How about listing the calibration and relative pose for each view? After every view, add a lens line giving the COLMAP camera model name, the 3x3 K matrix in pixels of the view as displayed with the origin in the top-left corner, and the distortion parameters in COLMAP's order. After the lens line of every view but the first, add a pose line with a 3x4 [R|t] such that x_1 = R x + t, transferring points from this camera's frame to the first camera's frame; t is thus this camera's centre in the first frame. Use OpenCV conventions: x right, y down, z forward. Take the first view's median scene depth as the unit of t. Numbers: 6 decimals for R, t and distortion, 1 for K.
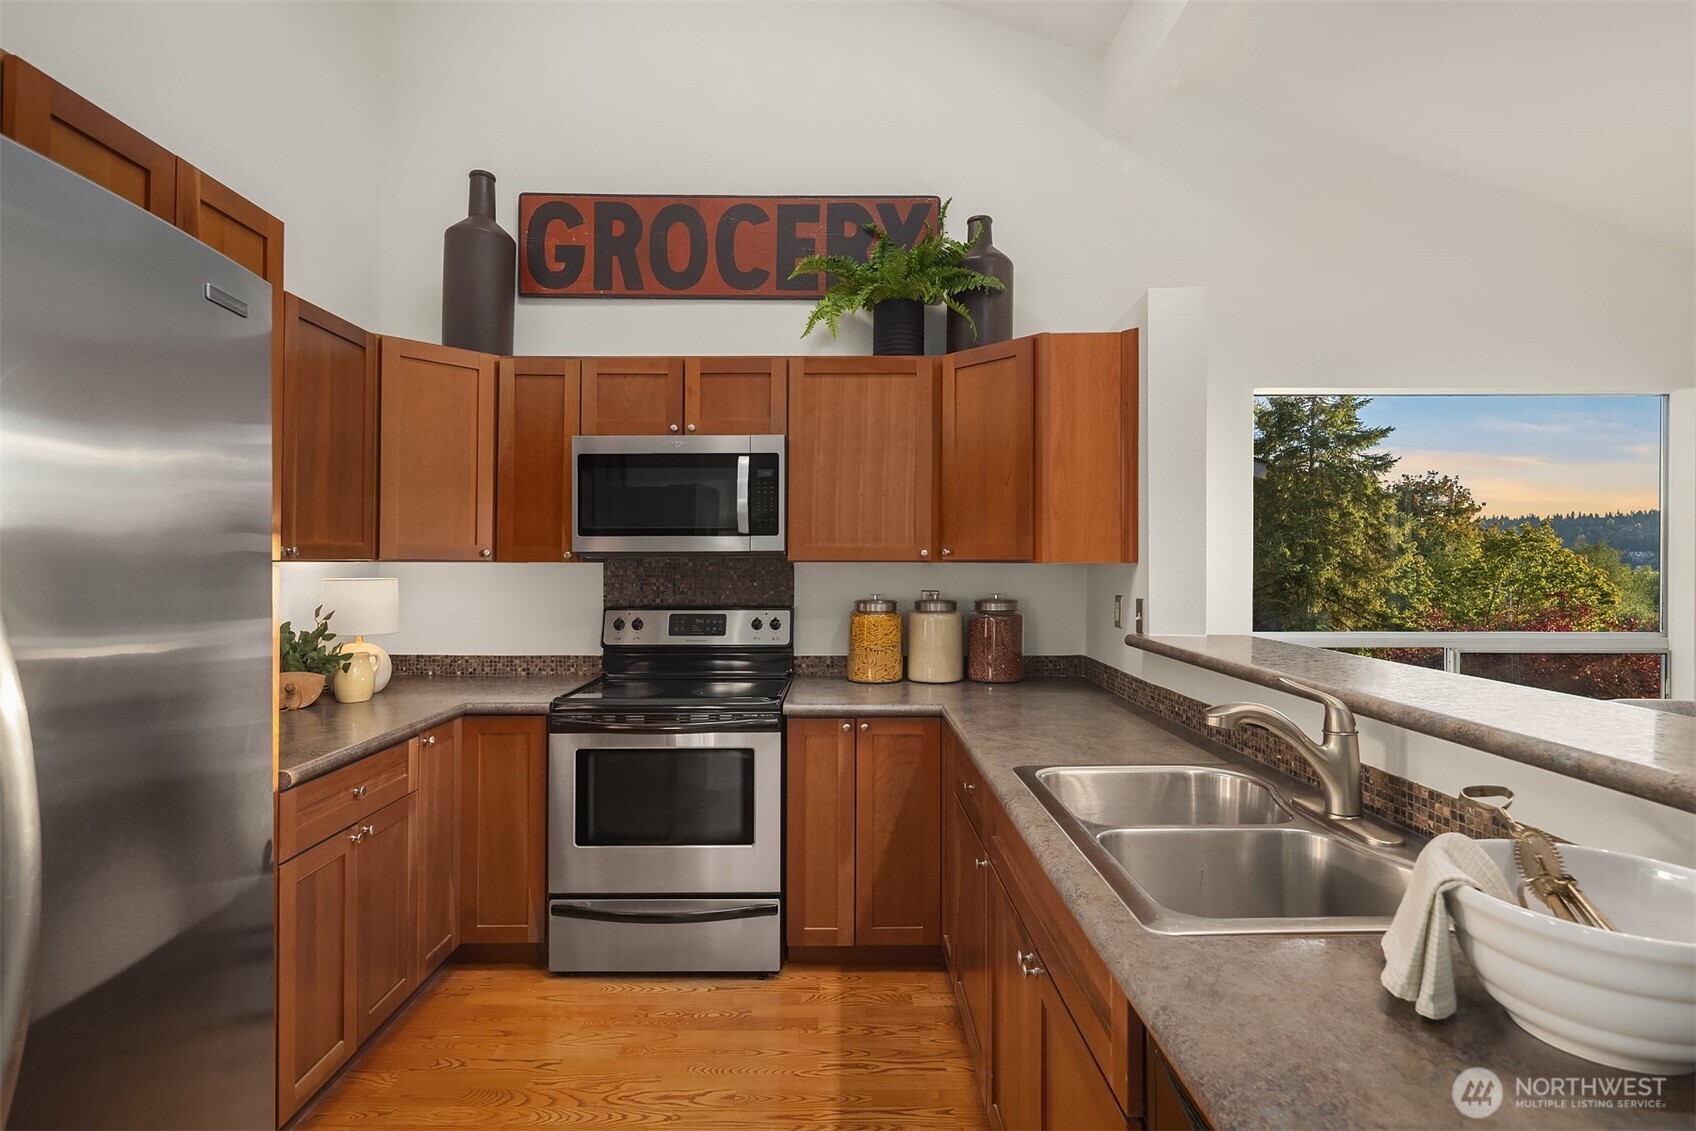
lens RADIAL K [[821.9, 0, 848.0], [0, 821.9, 565.5], [0, 0, 1]] dist [-0.001087, -0.000001]
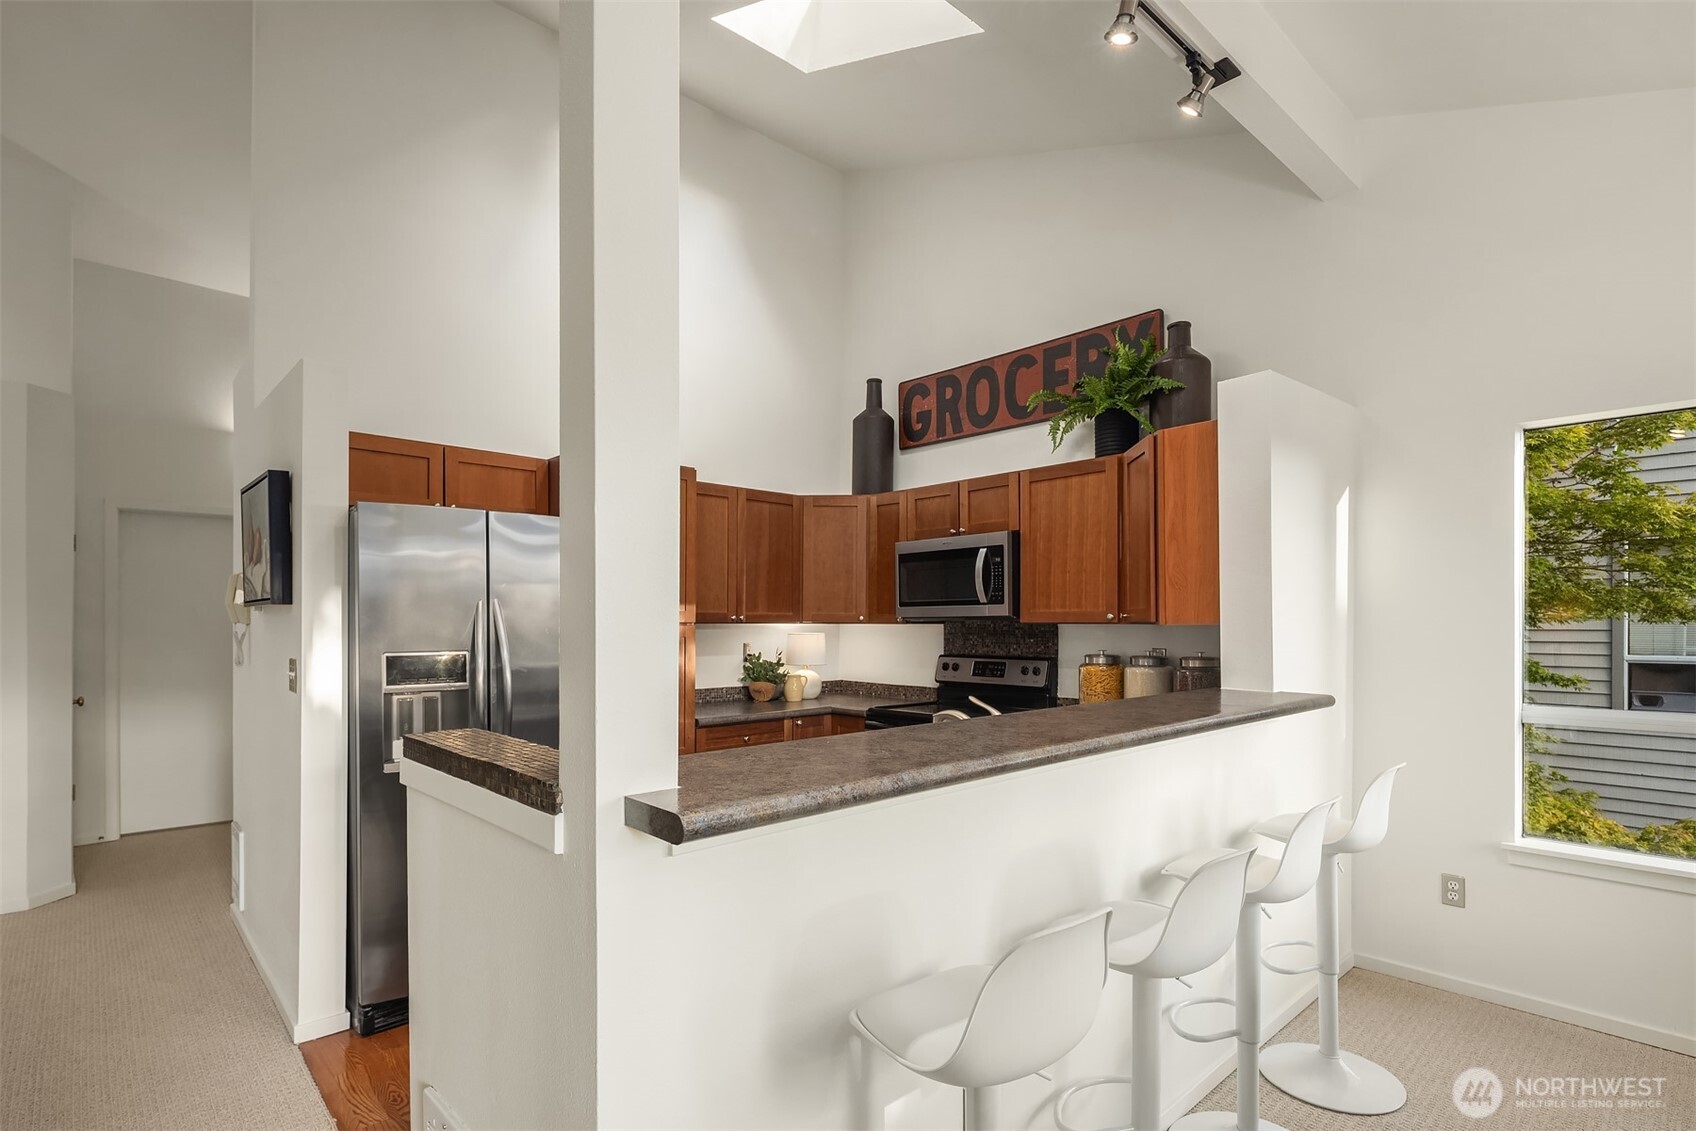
lens RADIAL K [[823.5, 0, 850.7], [0, 823.5, 625.0], [0, 0, 1]] dist [0.000468, 0.000847]
pose [[0.679492, 0.000930, -0.733683, 0.686875], [-0.002585, 0.999996, -0.001126, 0.000041], [0.733679, 0.002662, 0.679491, -0.112747]]
